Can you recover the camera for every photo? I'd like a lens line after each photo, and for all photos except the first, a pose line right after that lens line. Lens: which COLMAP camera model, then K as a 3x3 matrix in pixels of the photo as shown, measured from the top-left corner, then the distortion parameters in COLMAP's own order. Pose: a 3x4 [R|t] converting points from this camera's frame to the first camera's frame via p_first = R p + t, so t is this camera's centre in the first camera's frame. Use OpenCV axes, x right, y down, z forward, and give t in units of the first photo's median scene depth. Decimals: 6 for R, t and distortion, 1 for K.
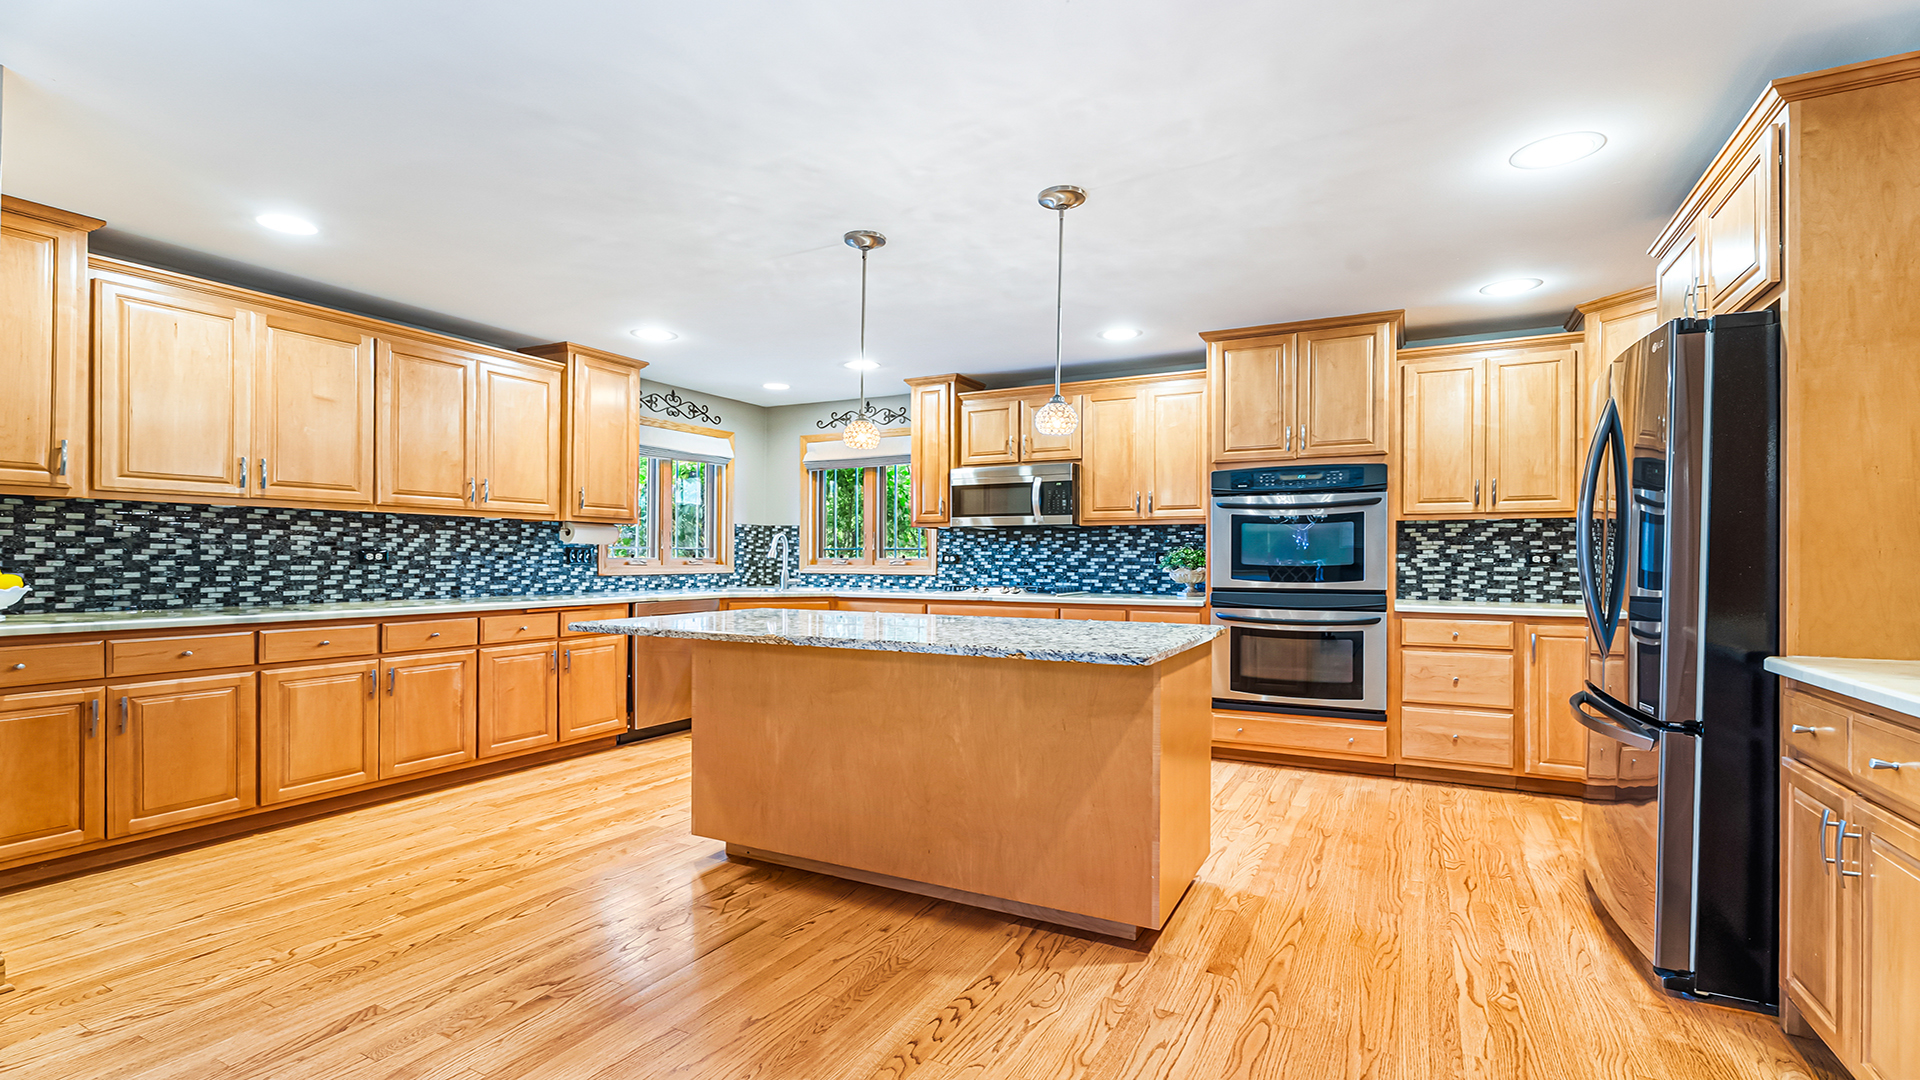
lens RADIAL K [[858.4, 0, 955.4], [0, 858.4, 552.5], [0, 0, 1]] dist [-0.004143, 0.000995]
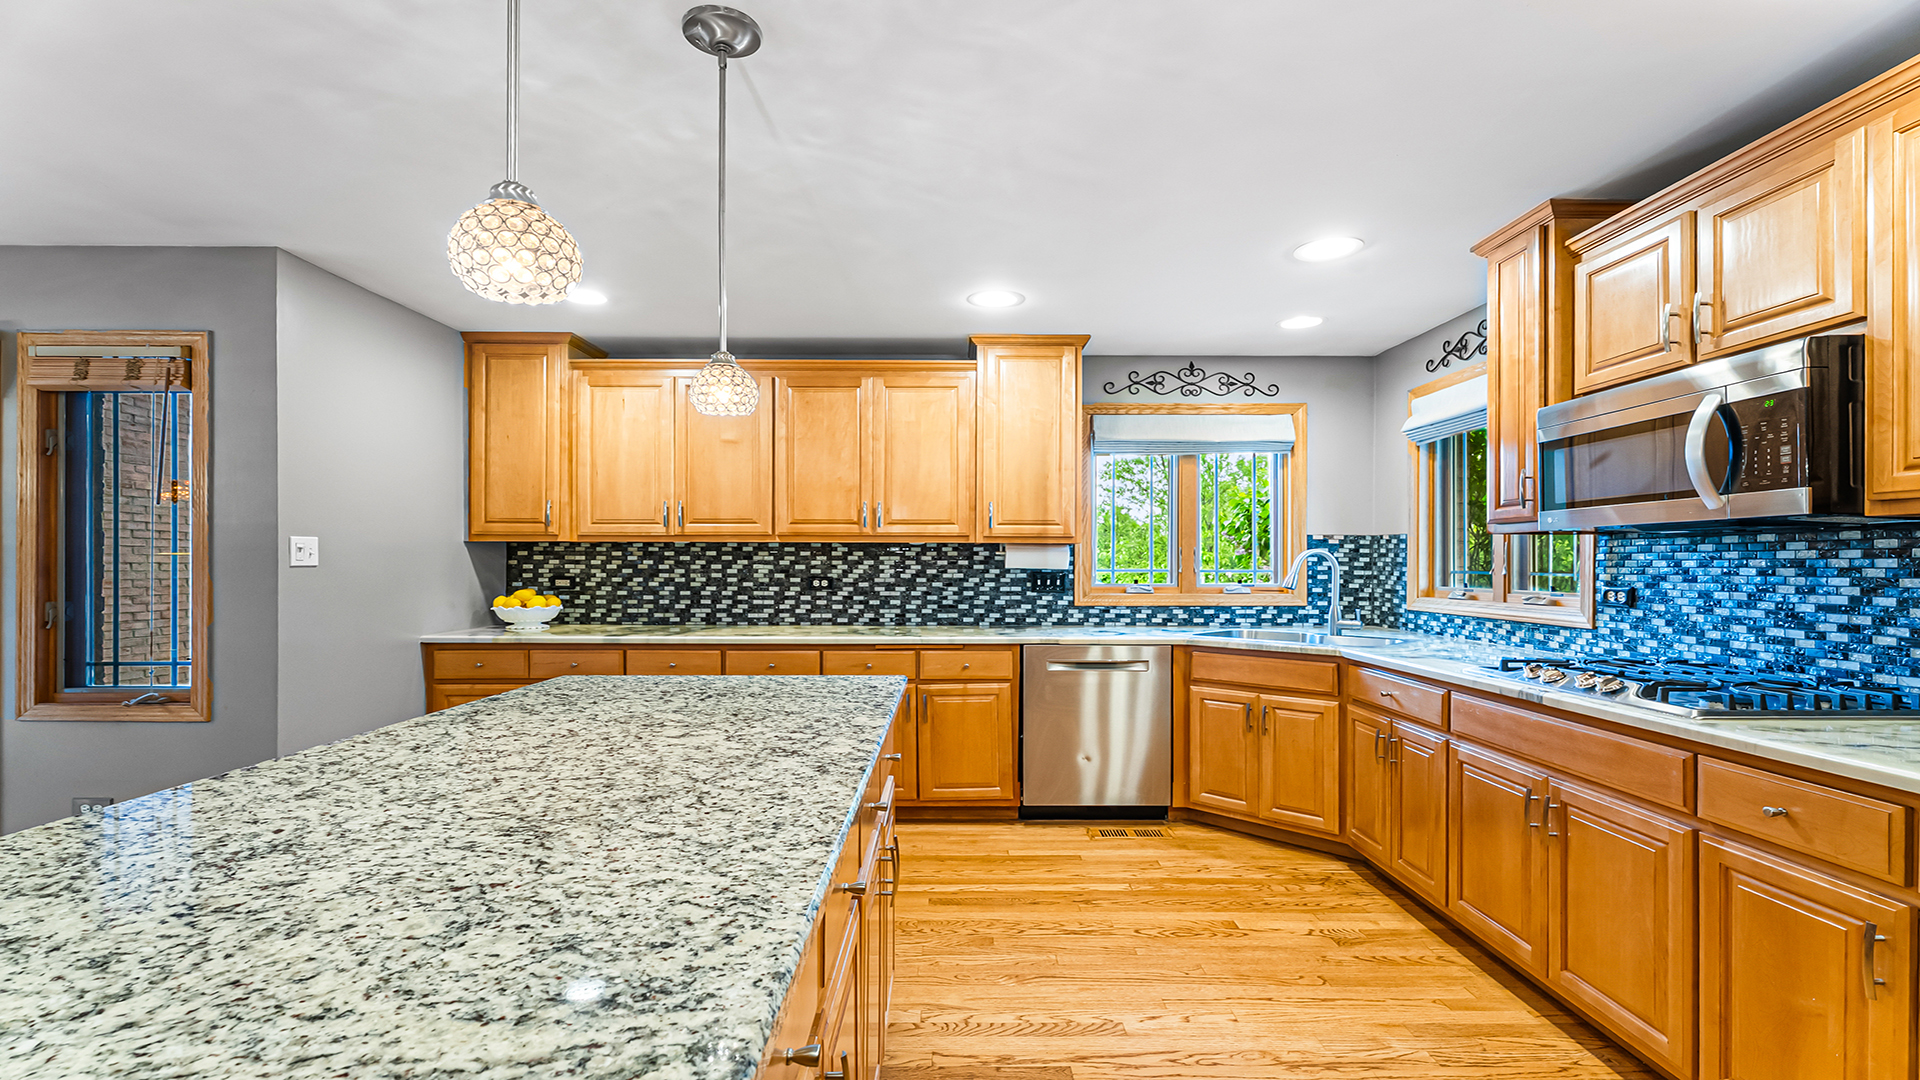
lens RADIAL K [[858.4, 0, 953.3], [0, 858.4, 564.7], [0, 0, 1]] dist [-0.004143, 0.000995]
pose [[0.476119, -0.002160, -0.879378, 0.291673], [0.006026, 0.999982, 0.000806, -0.015862], [0.879360, -0.005683, 0.476123, 0.567879]]
